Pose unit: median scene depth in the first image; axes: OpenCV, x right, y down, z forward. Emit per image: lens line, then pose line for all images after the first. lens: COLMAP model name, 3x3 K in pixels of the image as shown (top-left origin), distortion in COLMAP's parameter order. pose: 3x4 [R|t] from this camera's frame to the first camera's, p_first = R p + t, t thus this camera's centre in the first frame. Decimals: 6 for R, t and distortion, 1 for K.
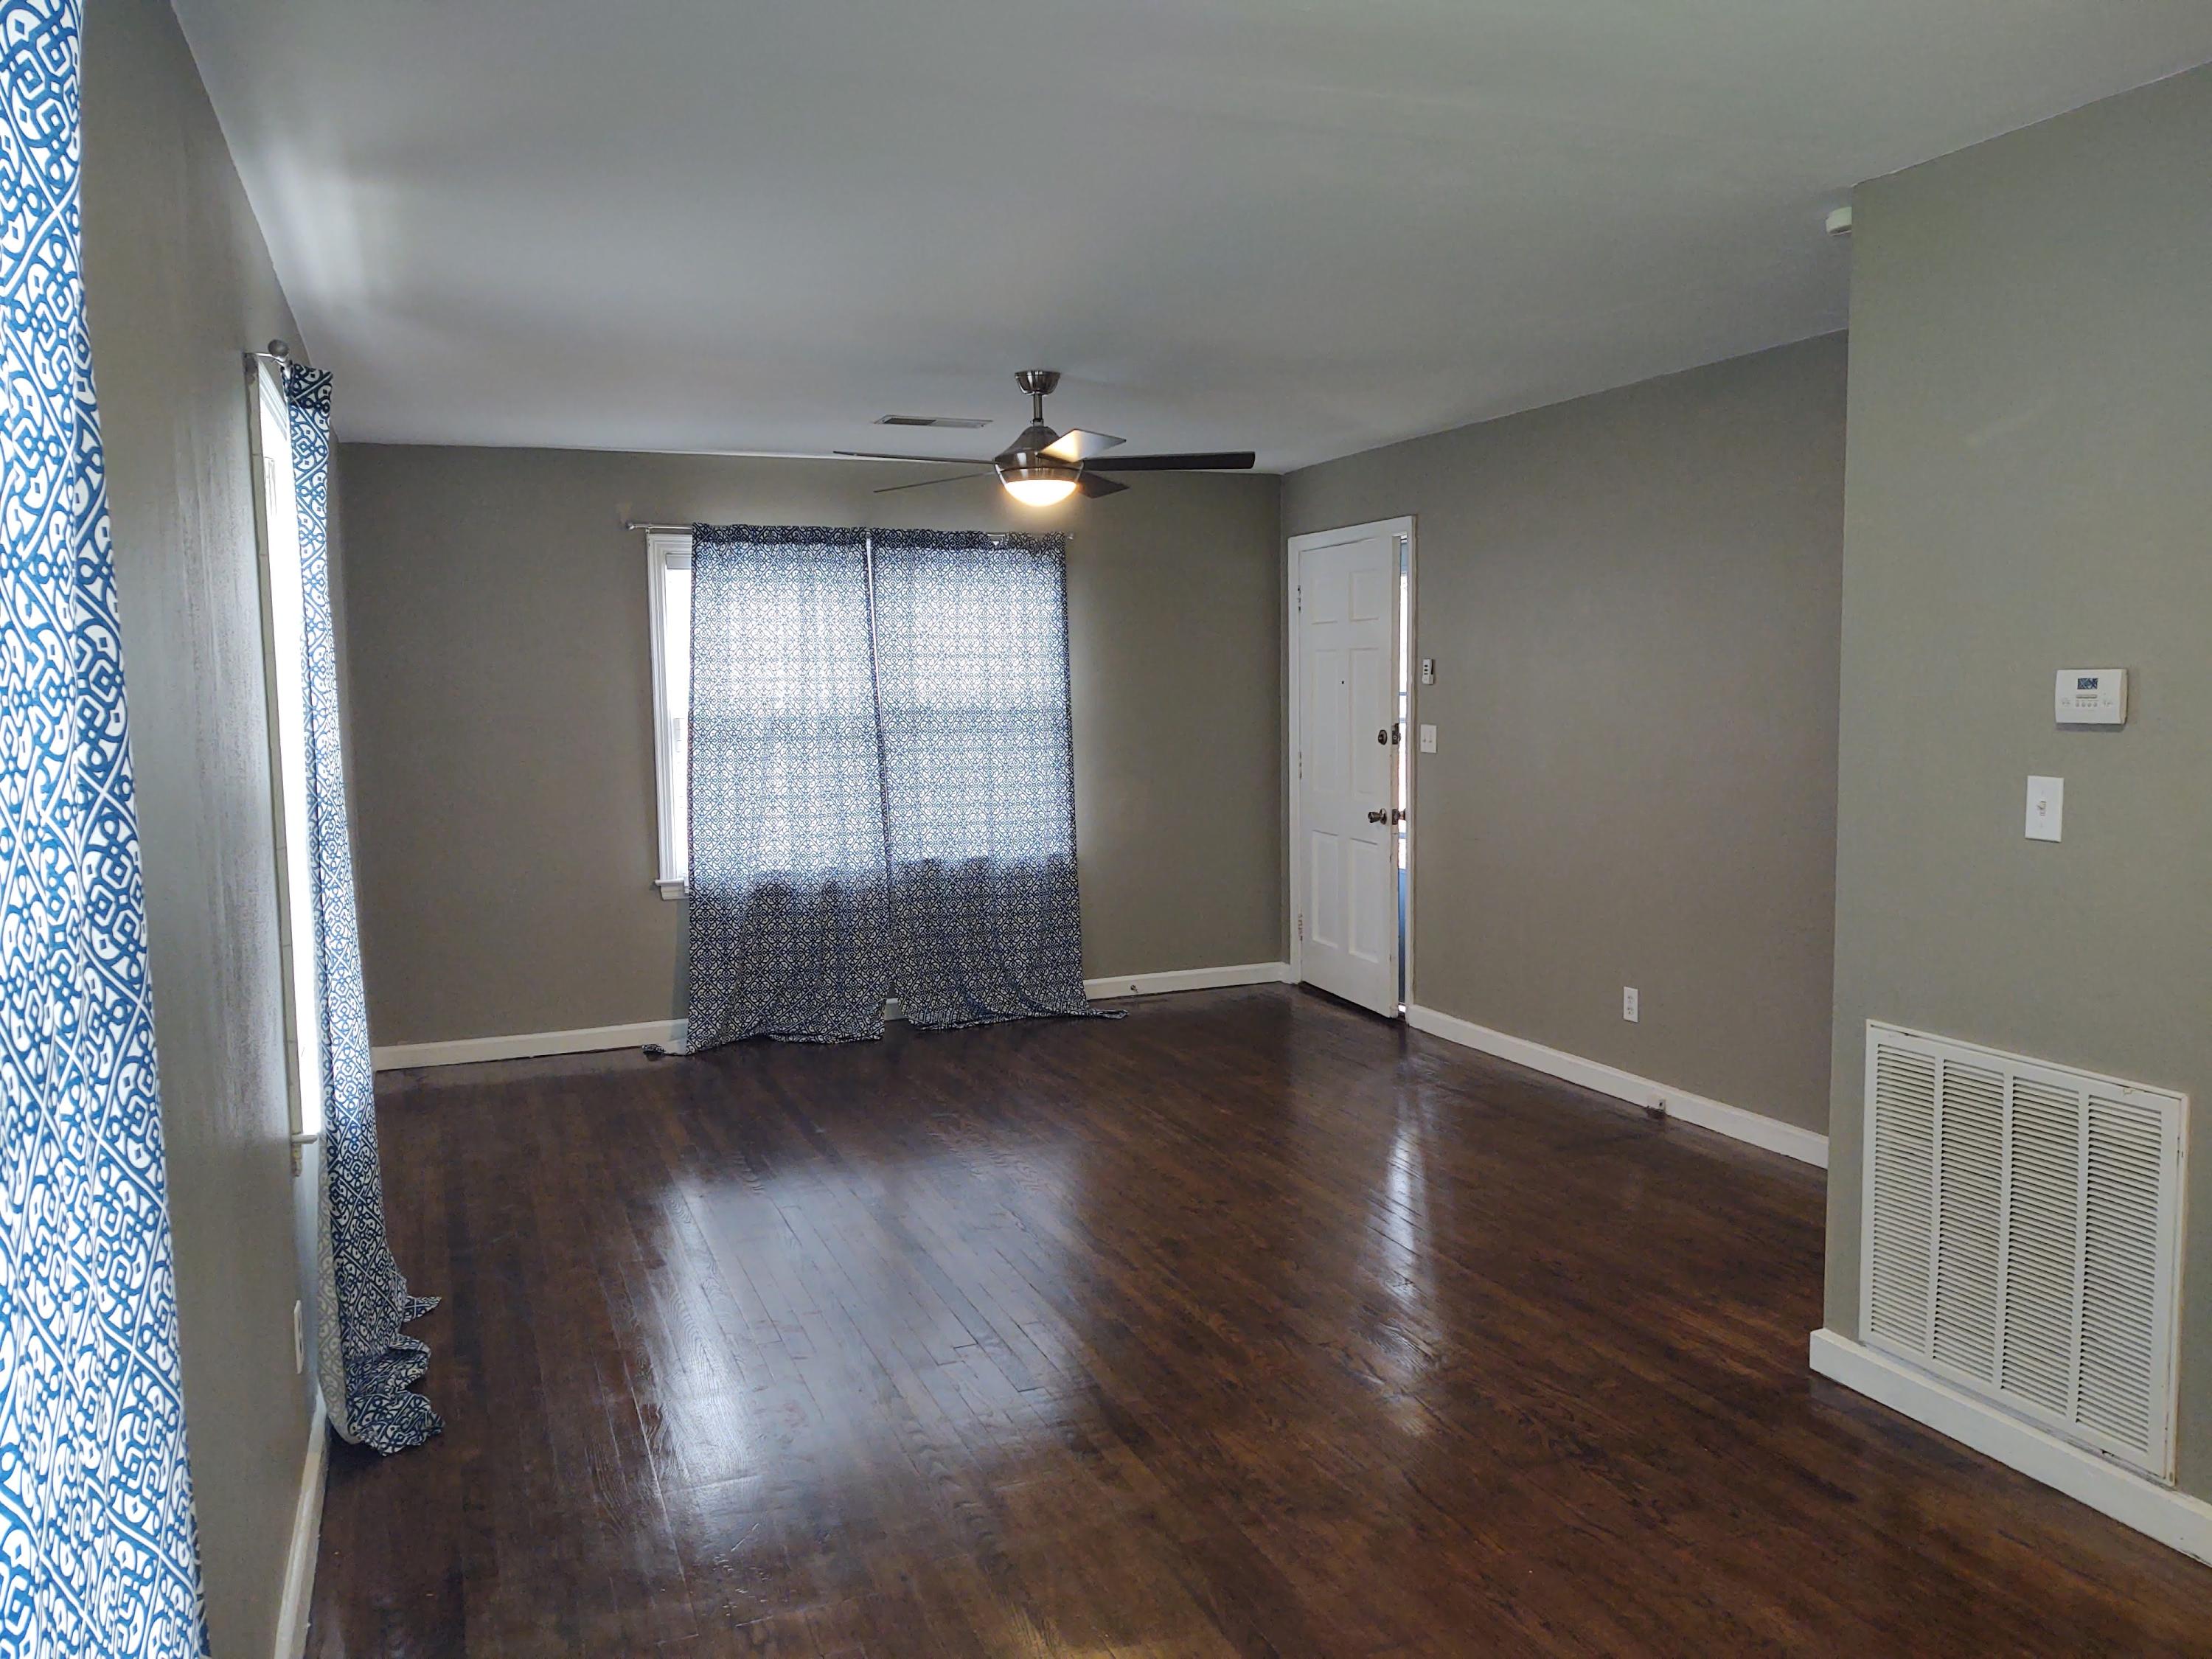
lens RADIAL K [[1673.5, 0, 1106.0], [0, 1673.5, 829.5], [0, 0, 1]] dist [0.048339, -0.000766]
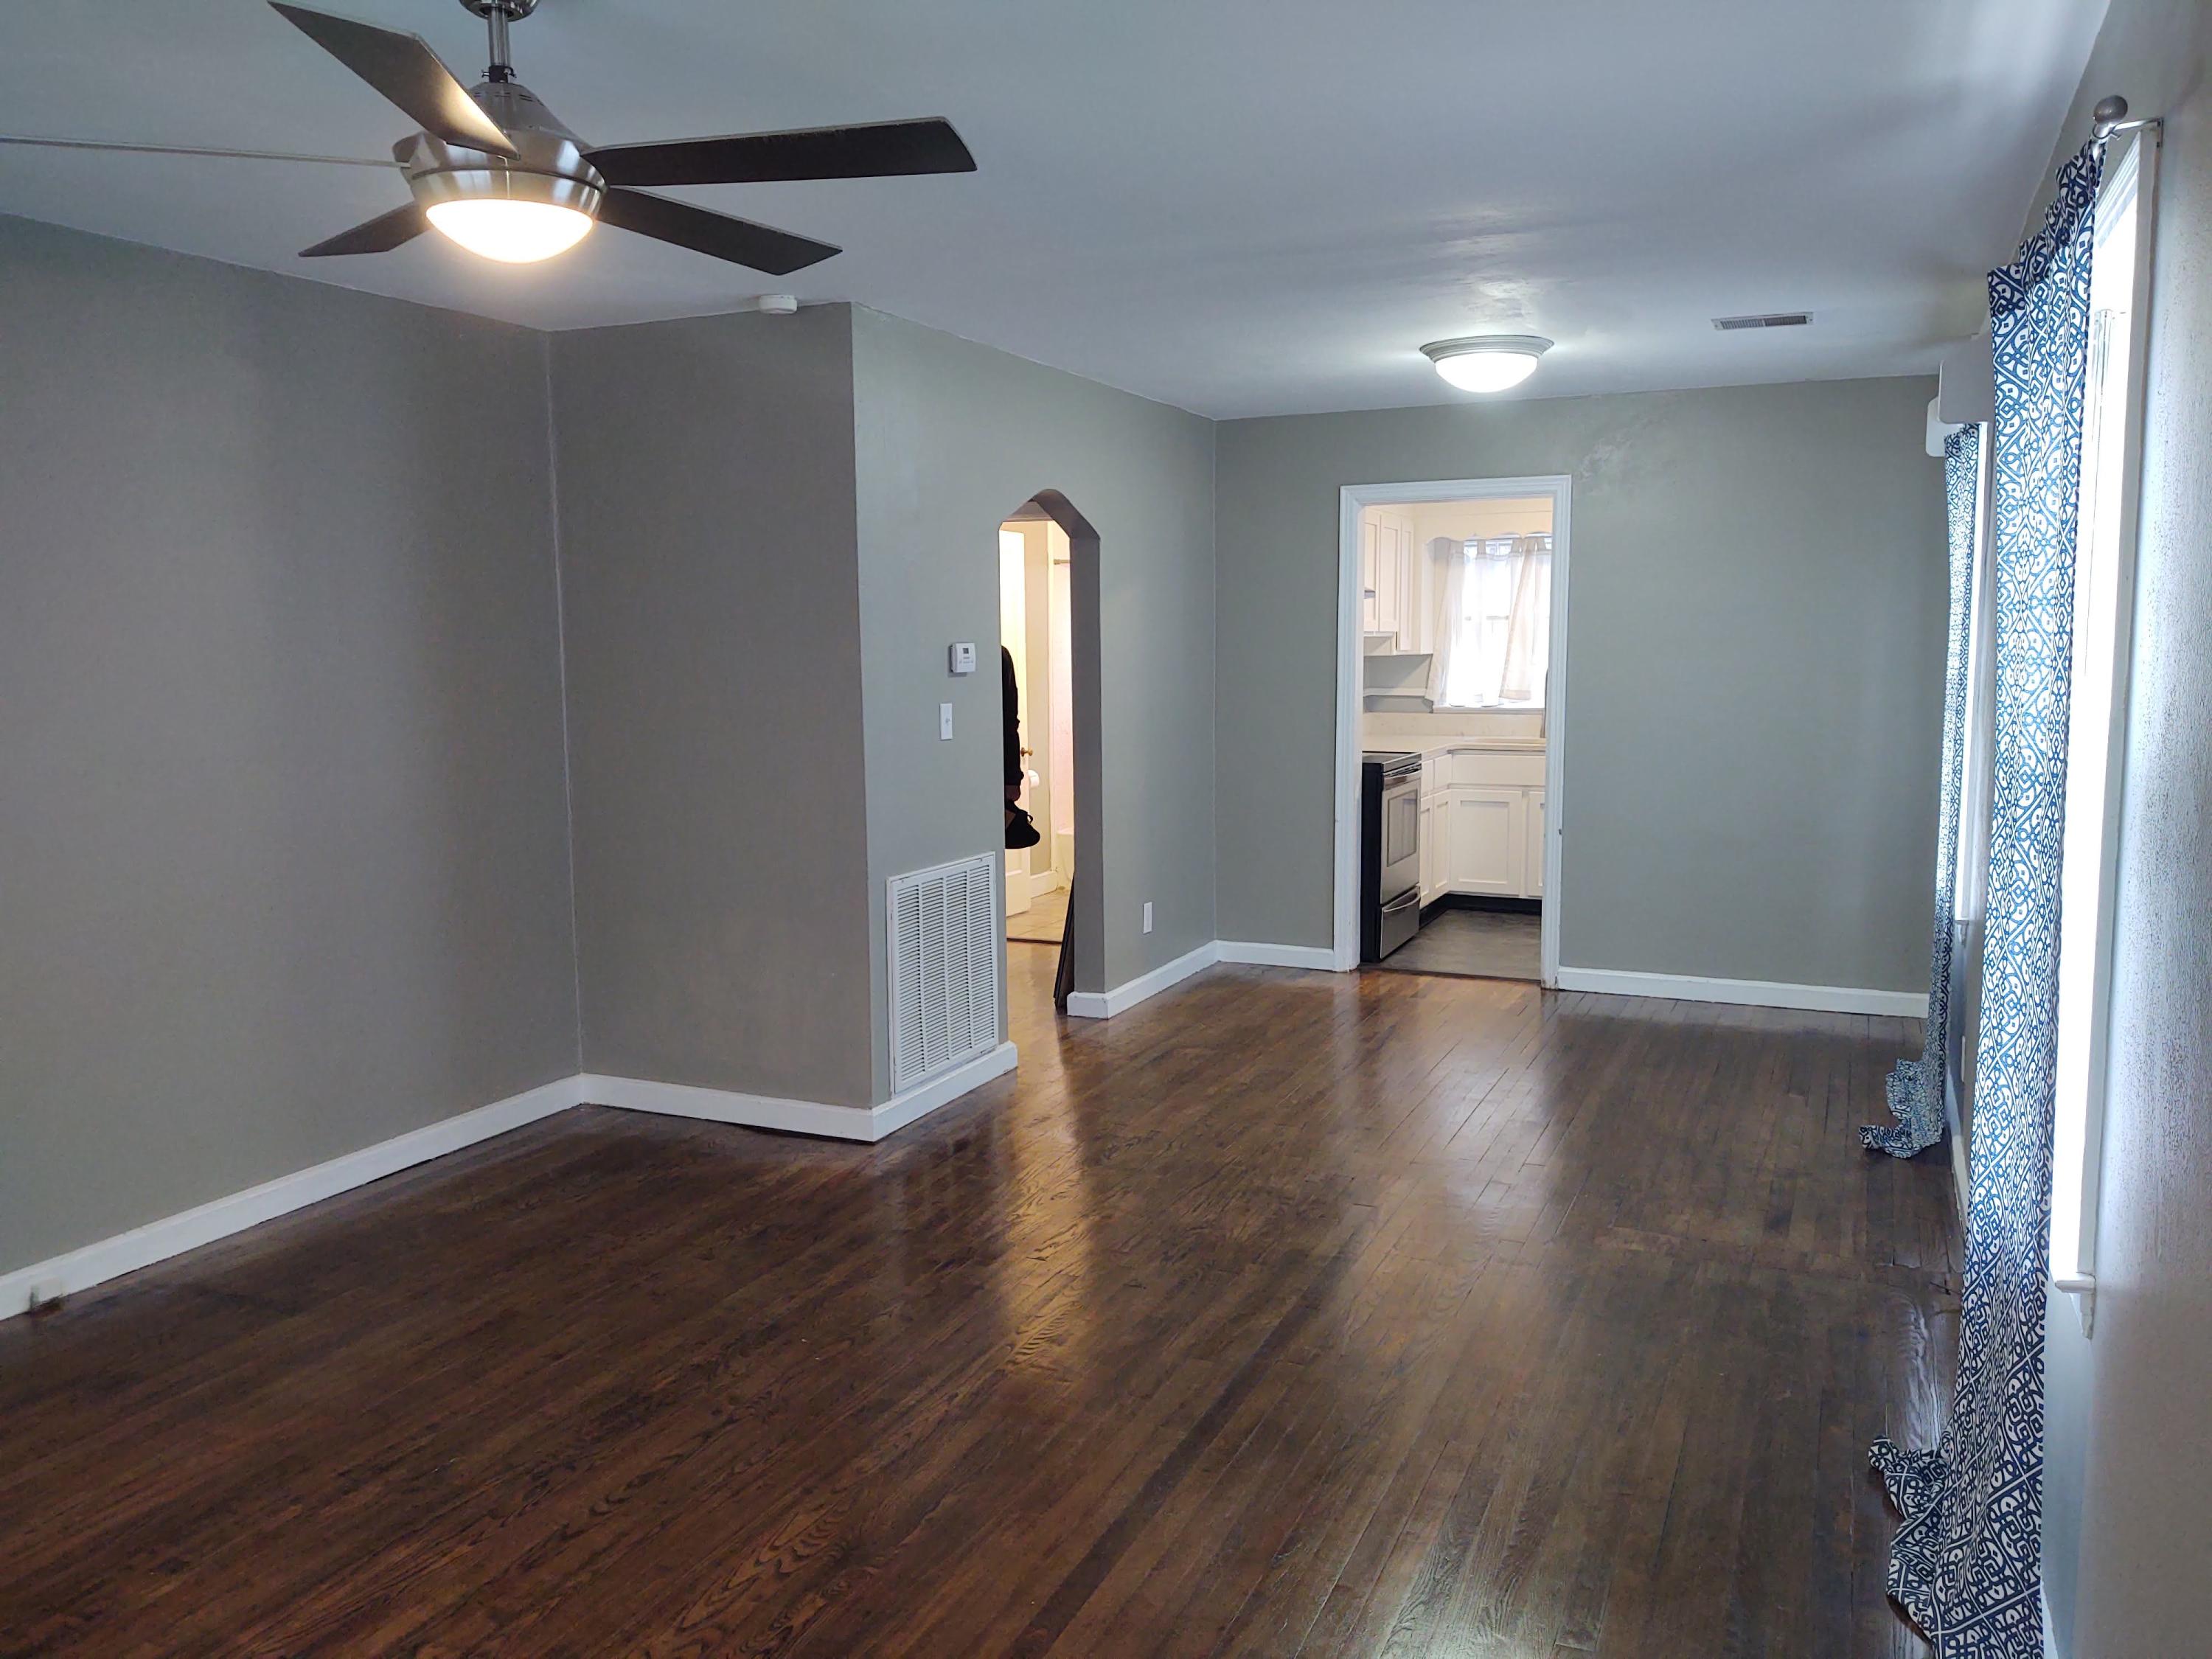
lens RADIAL K [[1673.5, 0, 1106.0], [0, 1673.5, 829.5], [0, 0, 1]] dist [0.048339, -0.000766]
pose [[-0.685926, -0.067514, 0.724533, -0.833755], [0.087730, 0.980751, 0.174445, -0.190667], [-0.722364, 0.183220, -0.666799, 2.046518]]
